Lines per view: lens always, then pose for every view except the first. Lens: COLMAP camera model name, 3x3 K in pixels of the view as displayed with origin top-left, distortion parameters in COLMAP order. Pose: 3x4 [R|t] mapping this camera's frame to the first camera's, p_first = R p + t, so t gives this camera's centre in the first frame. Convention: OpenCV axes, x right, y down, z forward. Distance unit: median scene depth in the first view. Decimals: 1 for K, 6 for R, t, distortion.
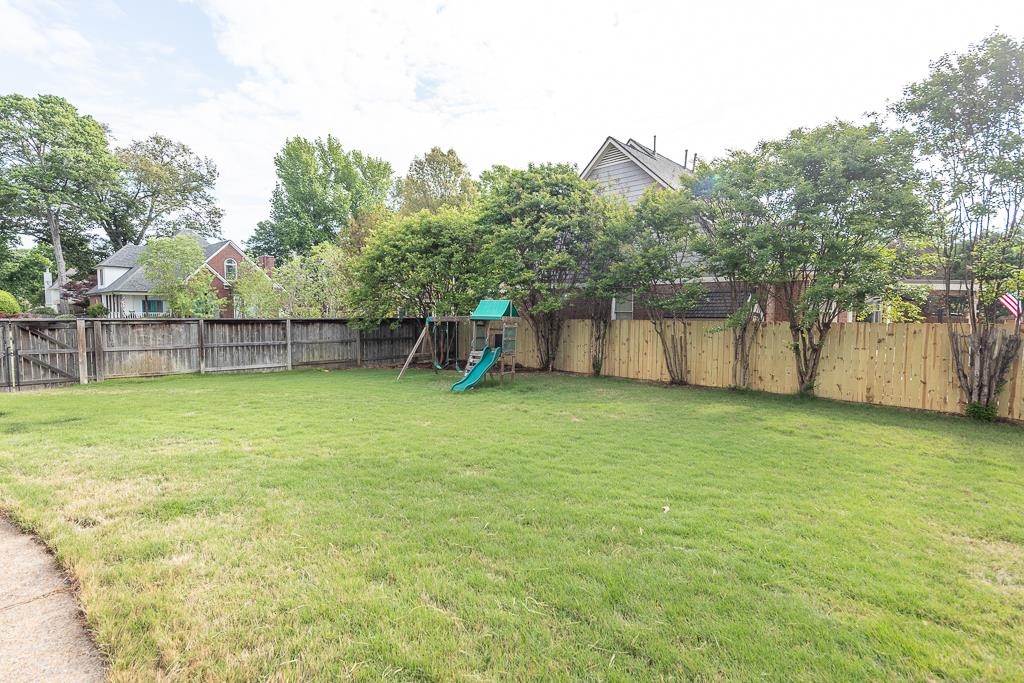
lens RADIAL K [[492.4, 0, 513.0], [0, 492.4, 315.5], [0, 0, 1]] dist [0.031330, -0.006837]
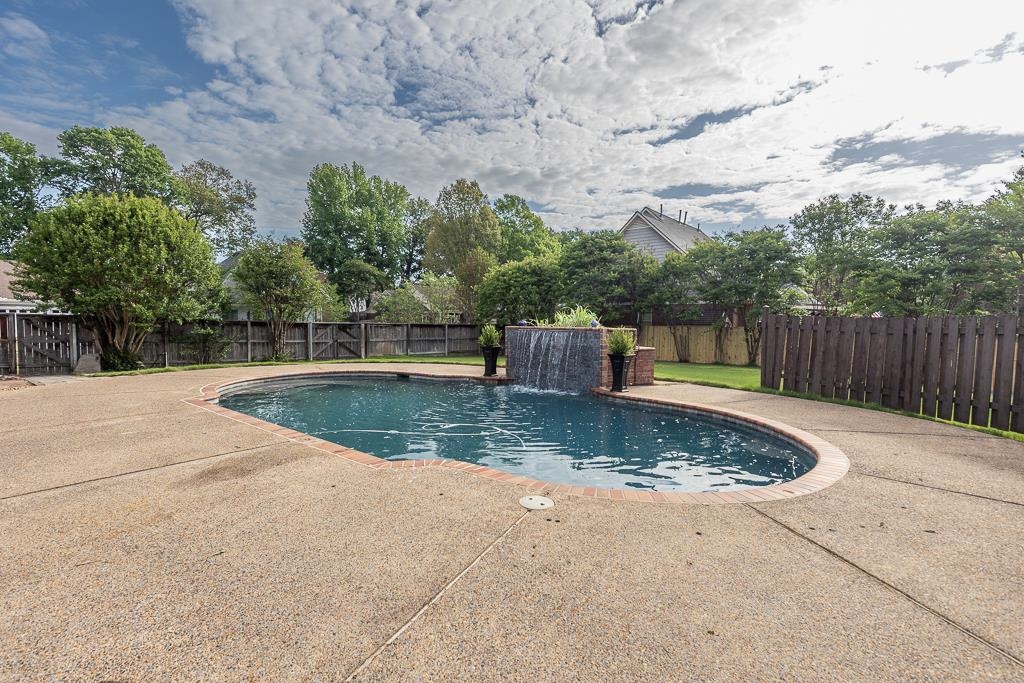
lens RADIAL K [[492.4, 0, 511.4], [0, 492.4, 344.3], [0, 0, 1]] dist [0.031330, -0.006837]
pose [[0.999445, 0.005537, 0.032847, -0.330677], [-0.006691, 0.999361, 0.035126, 0.016359], [-0.032631, -0.035326, 0.998843, -0.724752]]
